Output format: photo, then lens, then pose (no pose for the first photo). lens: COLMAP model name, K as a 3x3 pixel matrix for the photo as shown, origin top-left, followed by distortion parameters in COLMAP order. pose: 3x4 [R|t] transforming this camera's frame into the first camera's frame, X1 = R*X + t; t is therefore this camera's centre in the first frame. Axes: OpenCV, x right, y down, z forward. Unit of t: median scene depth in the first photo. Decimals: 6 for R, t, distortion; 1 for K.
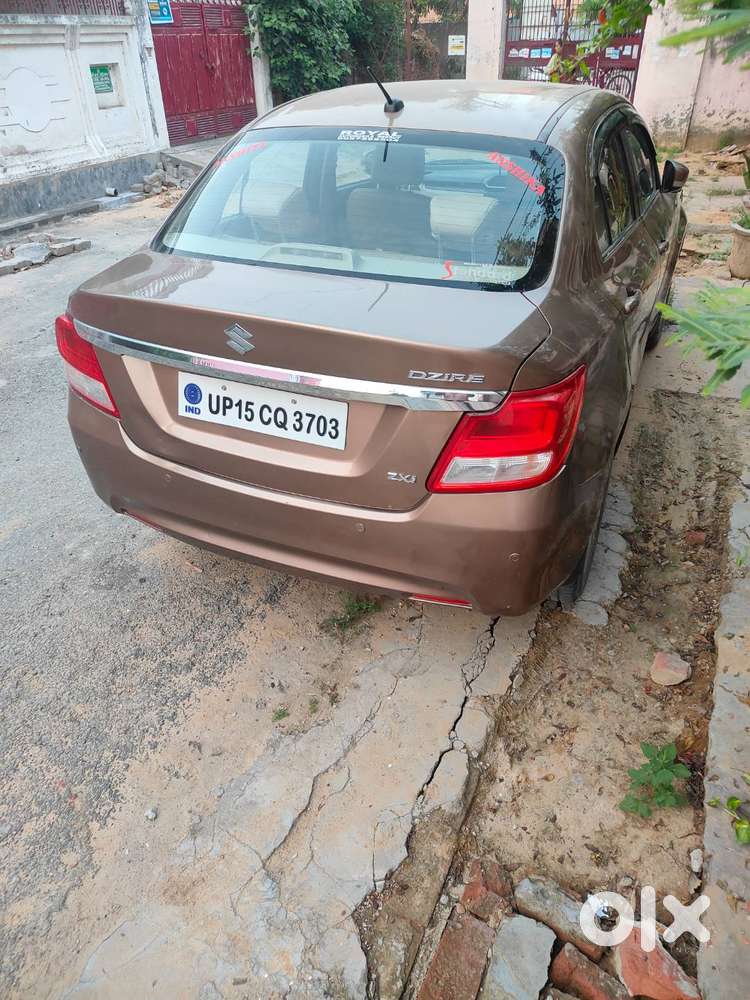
lens RADIAL K [[705.5, 0, 379.6], [0, 705.5, 501.4], [0, 0, 1]] dist [0.022804, -0.006020]
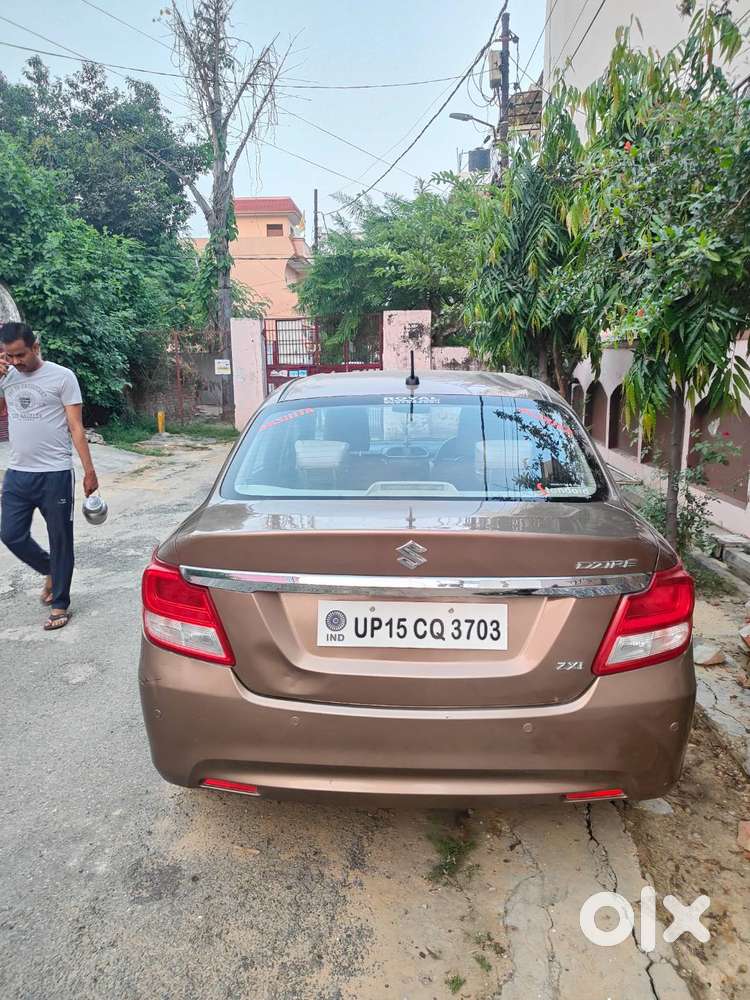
lens RADIAL K [[721.0, 0, 375.0], [0, 721.0, 500.0], [0, 0, 1]] dist [0.022318, -0.003755]
pose [[0.933959, -0.057473, 0.352729, -0.444476], [0.189313, 0.916694, -0.351900, 0.047805], [-0.303120, 0.395436, 0.867034, 0.027536]]
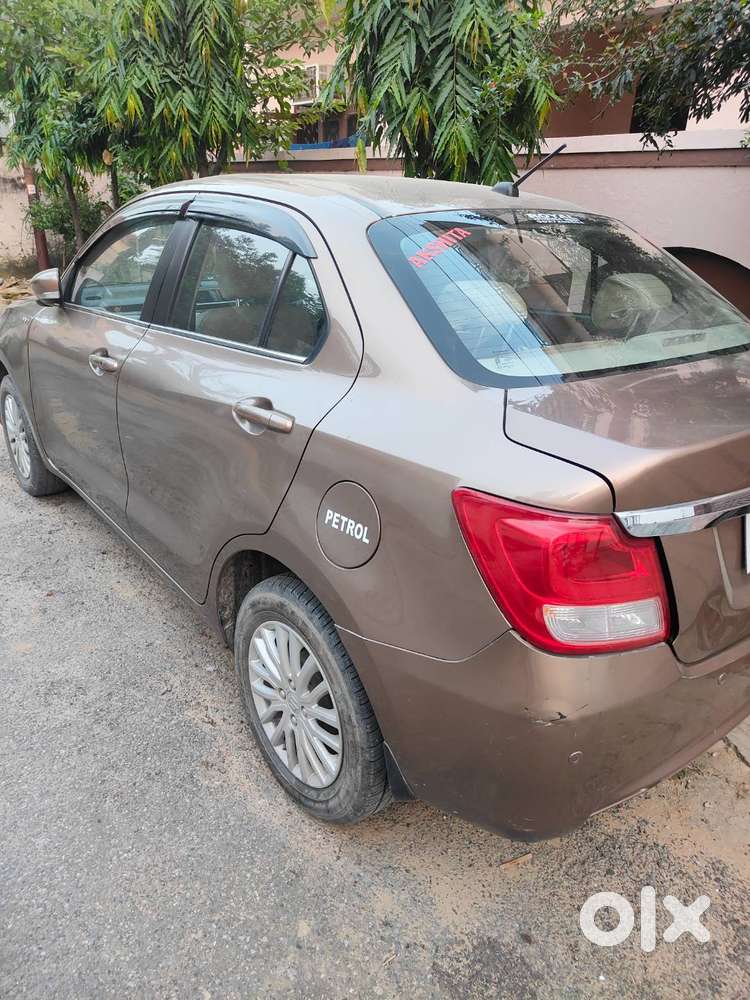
lens RADIAL K [[697.1, 0, 380.1], [0, 697.1, 492.2], [0, 0, 1]] dist [0.015616, -0.004973]
pose [[0.441657, -0.312936, 0.840839, -0.815168], [0.453655, 0.886454, 0.091627, -0.342936], [-0.774039, 0.340983, 0.533474, 0.715019]]
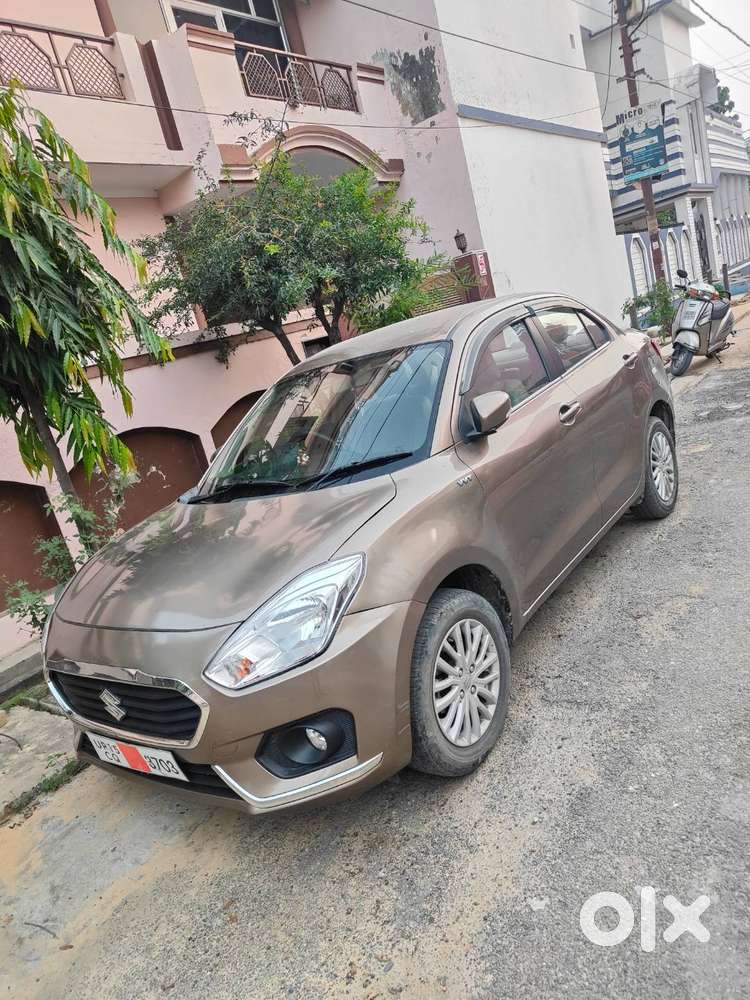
lens RADIAL K [[697.1, 0, 380.1], [0, 697.1, 492.2], [0, 0, 1]] dist [0.015616, -0.004973]
pose [[-0.947715, 0.201653, 0.247332, -0.085151], [0.318654, 0.639838, 0.699333, -1.515341], [-0.017230, 0.741582, -0.670641, 2.446825]]
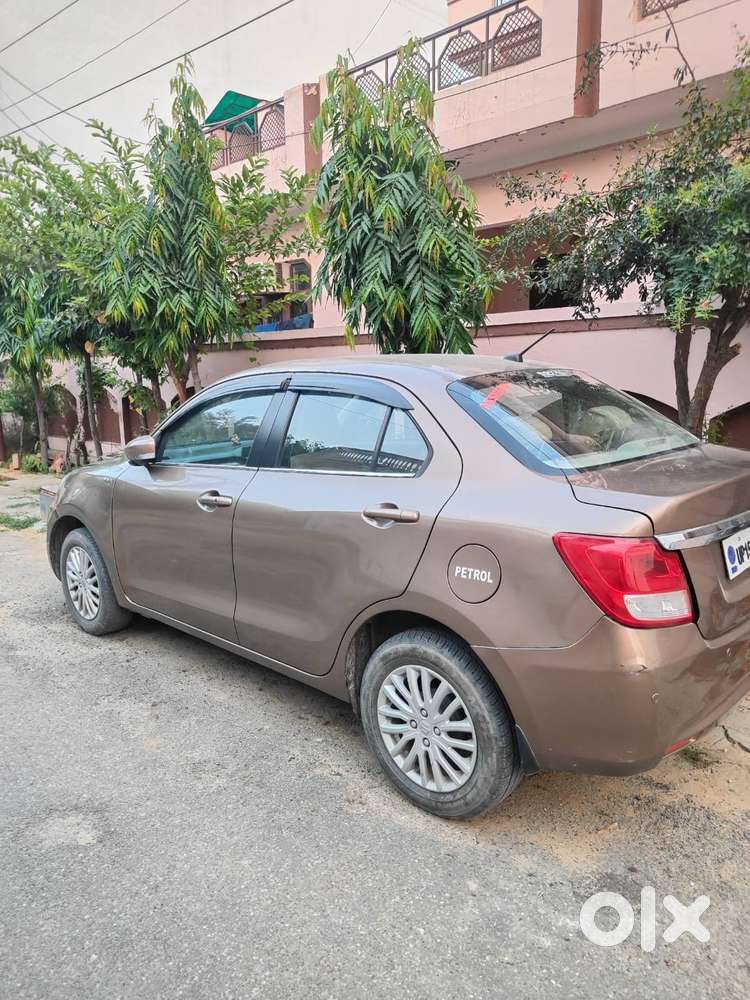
lens RADIAL K [[715.4, 0, 382.1], [0, 715.4, 493.1], [0, 0, 1]] dist [0.022900, -0.000878]
pose [[0.318794, -0.152689, 0.935445, -1.198116], [0.531347, 0.846063, -0.042980, -0.384885], [-0.784883, 0.510747, 0.350851, 0.779120]]
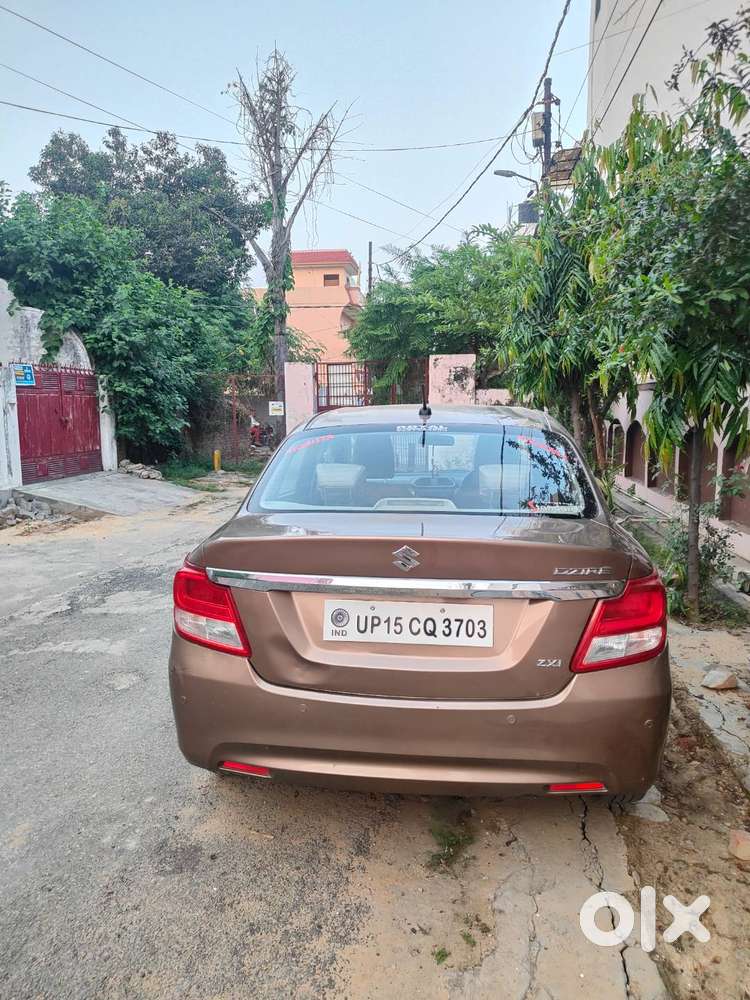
lens RADIAL K [[715.4, 0, 382.1], [0, 715.4, 493.1], [0, 0, 1]] dist [0.022900, -0.000878]
pose [[0.955185, -0.023990, 0.295036, -0.420296], [0.153477, 0.892410, -0.424322, 0.129668], [-0.253114, 0.450588, 0.856098, -0.062544]]
